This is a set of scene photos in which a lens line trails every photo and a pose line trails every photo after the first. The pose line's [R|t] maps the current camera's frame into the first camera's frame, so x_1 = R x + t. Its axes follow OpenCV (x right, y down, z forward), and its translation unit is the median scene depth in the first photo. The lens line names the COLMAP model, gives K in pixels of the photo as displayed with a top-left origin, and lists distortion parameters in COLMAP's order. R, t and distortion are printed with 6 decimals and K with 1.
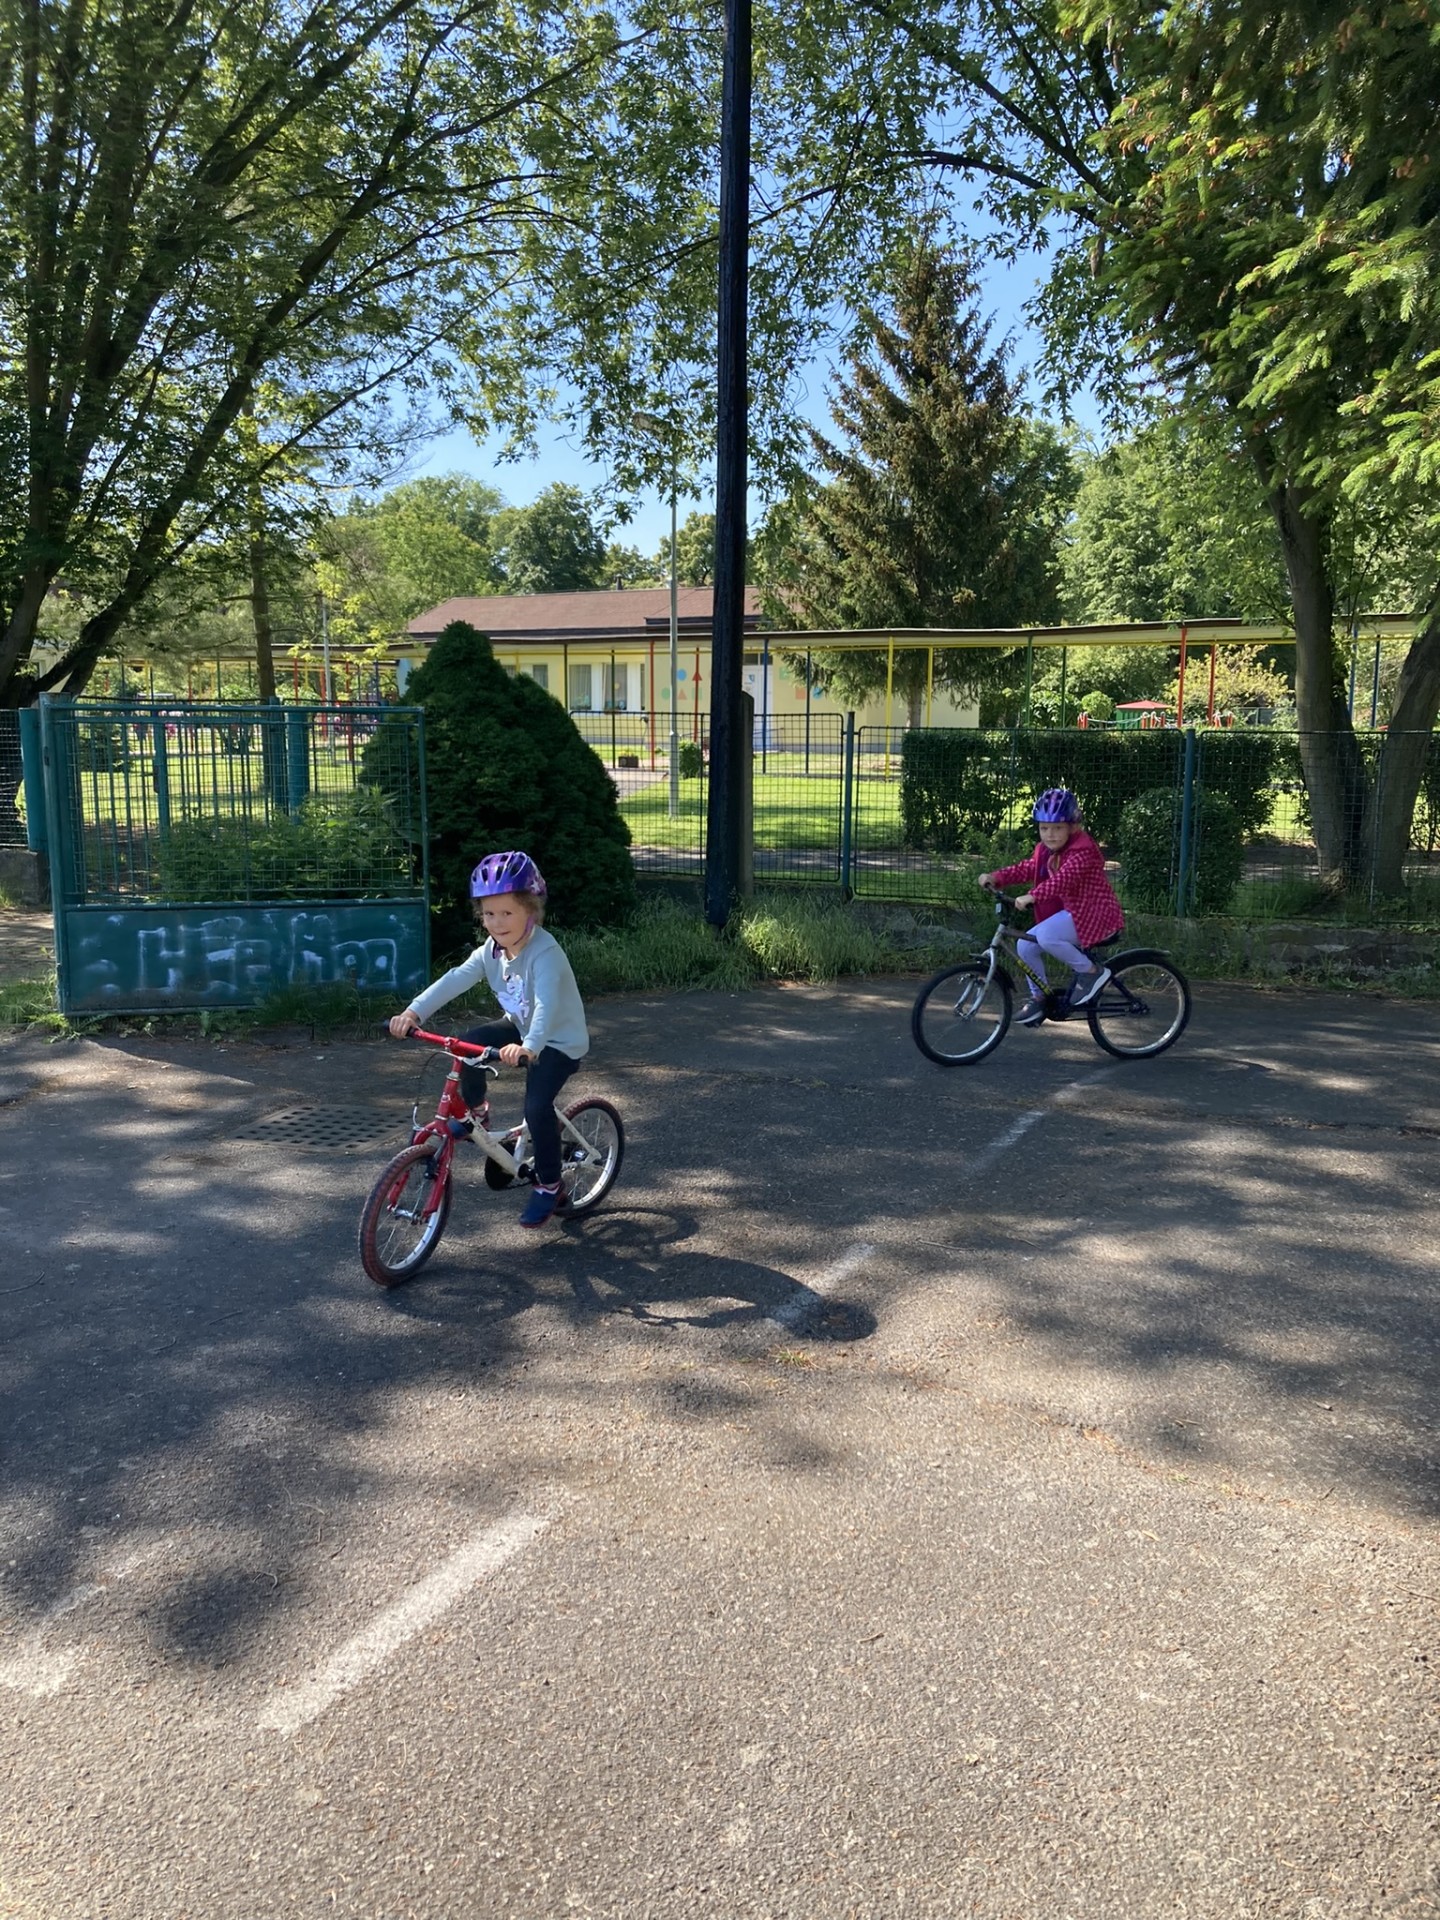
lens RADIAL K [[1552.1, 0, 709.7], [0, 1552.1, 951.4], [0, 0, 1]] dist [0.024904, -0.024815]
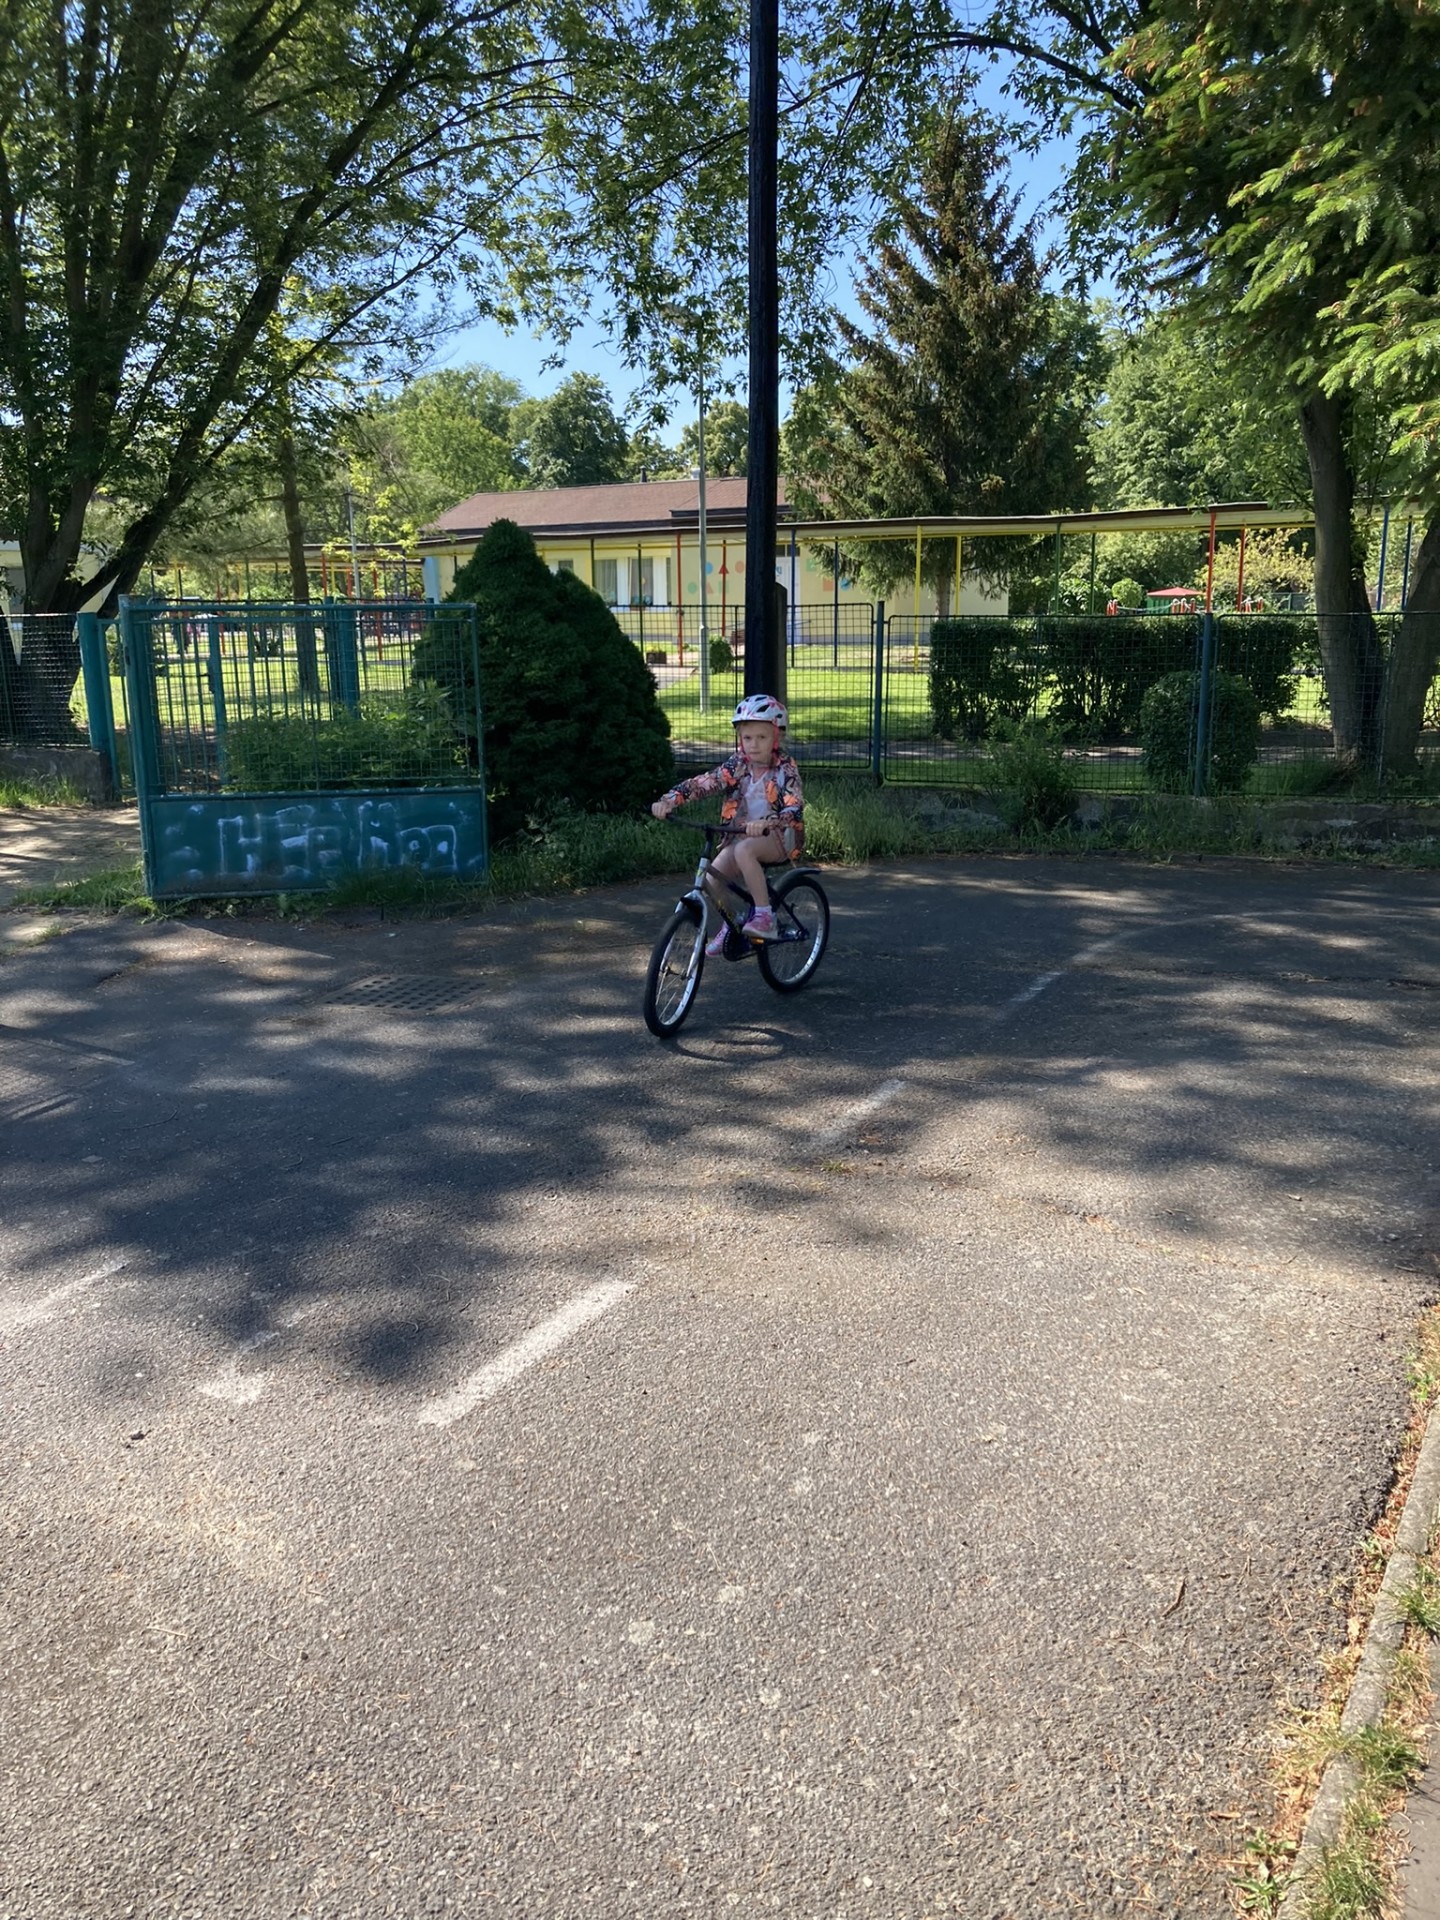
lens RADIAL K [[1551.2, 0, 716.9], [0, 1551.2, 974.7], [0, 0, 1]] dist [0.009625, -0.002212]
pose [[0.999803, -0.013309, -0.014741, -0.004039], [0.014439, 0.996736, 0.079434, 0.006479], [0.013636, -0.079631, 0.996731, -0.034142]]
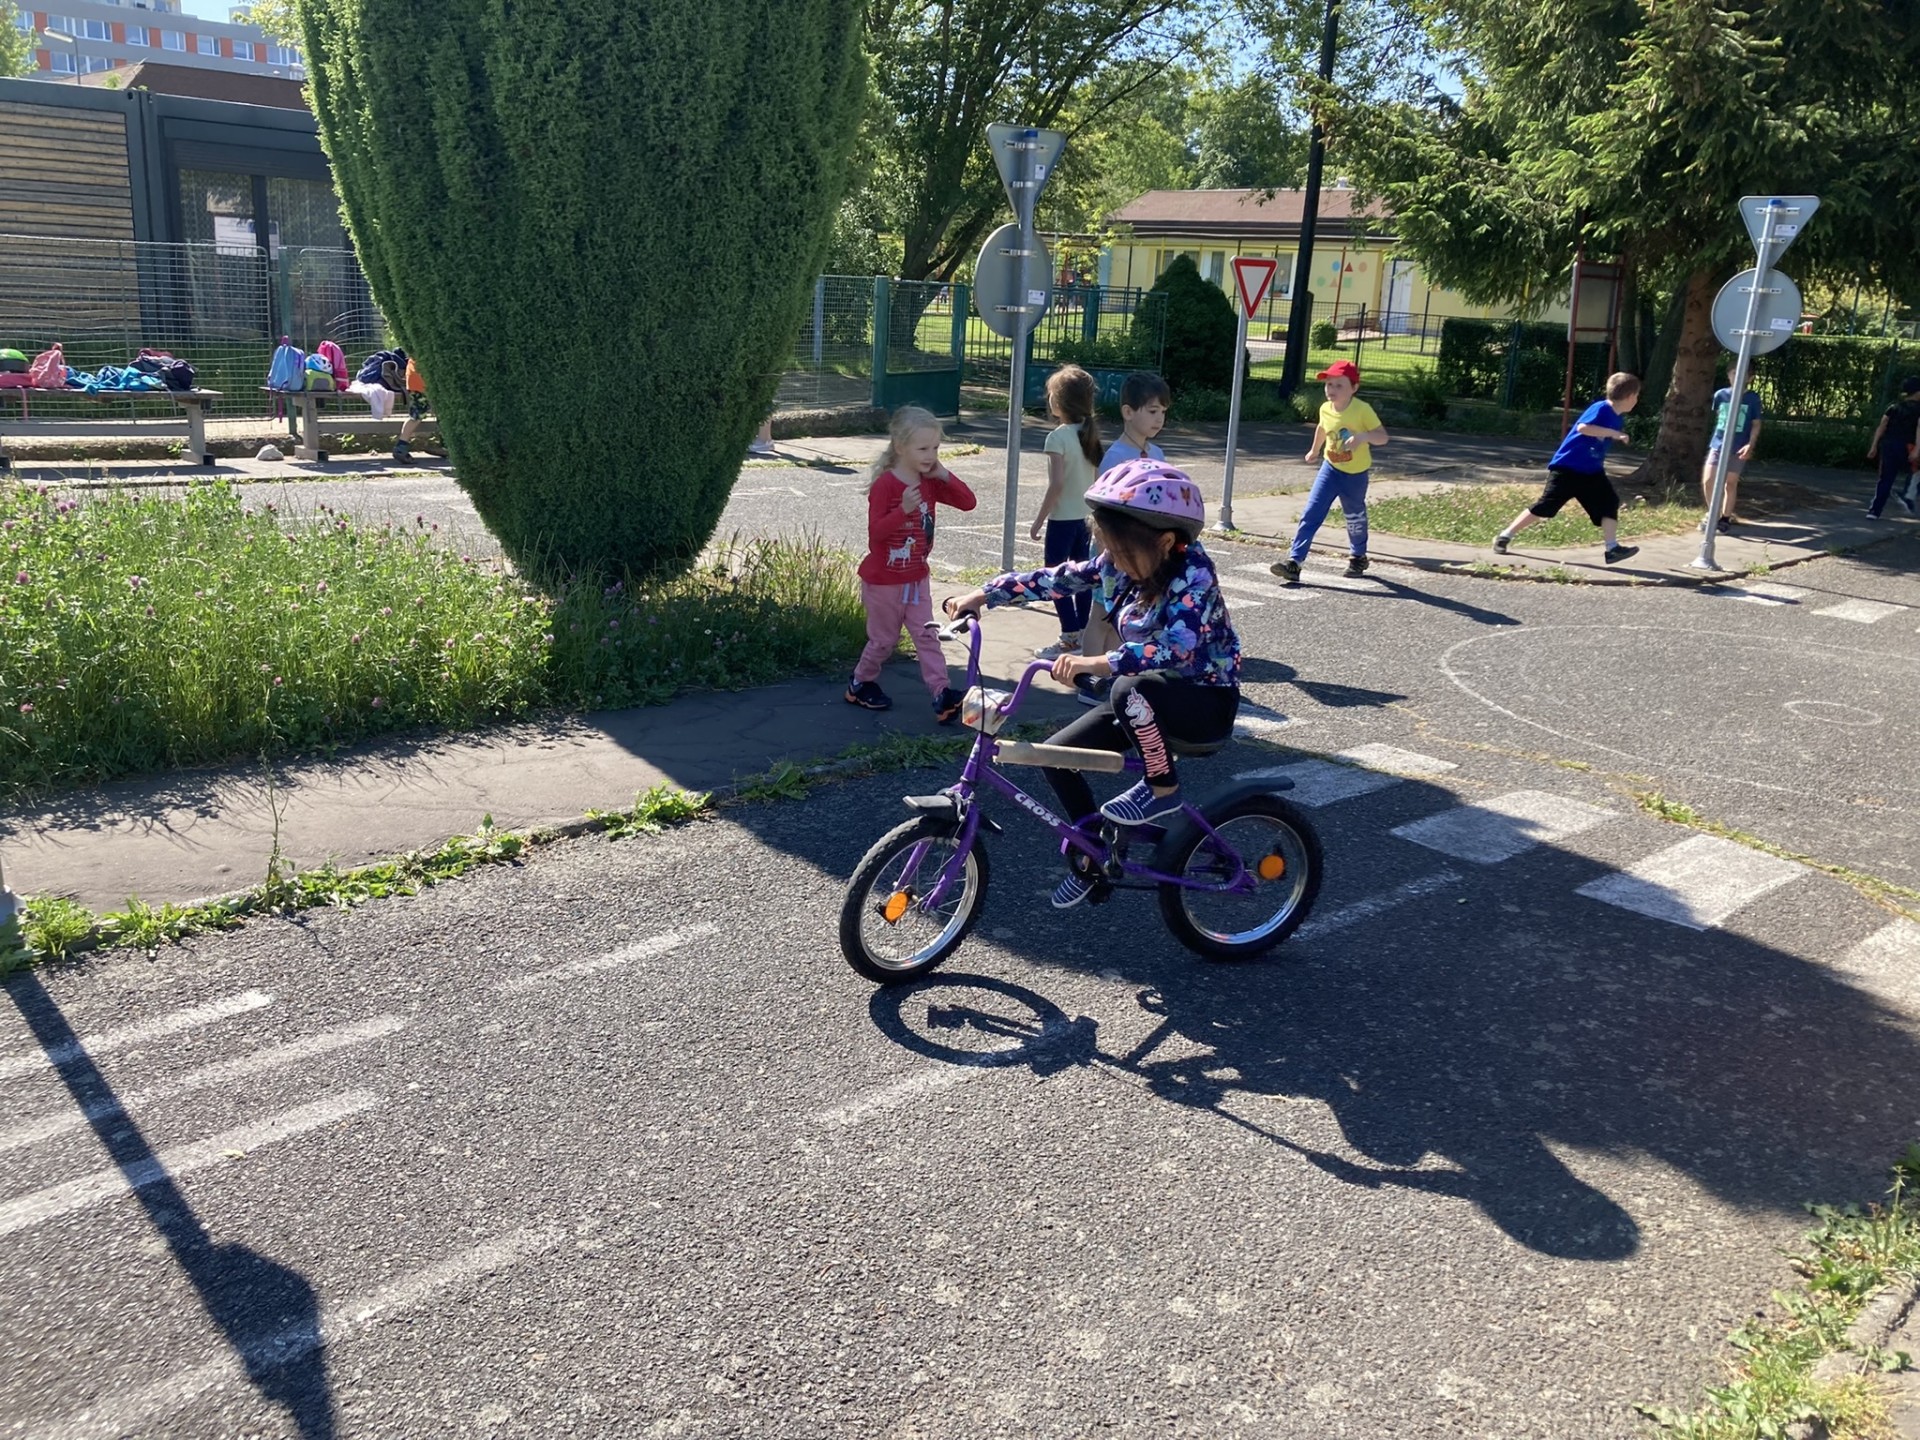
lens RADIAL K [[1596.2, 0, 936.3], [0, 1596.2, 703.1], [0, 0, 1]] dist [0.010118, 0.005496]
pose [[0.961334, 0.112113, -0.251530, 0.084048], [-0.086116, 0.989956, 0.112118, 0.111608], [0.261574, -0.086122, 0.961333, -0.758421]]
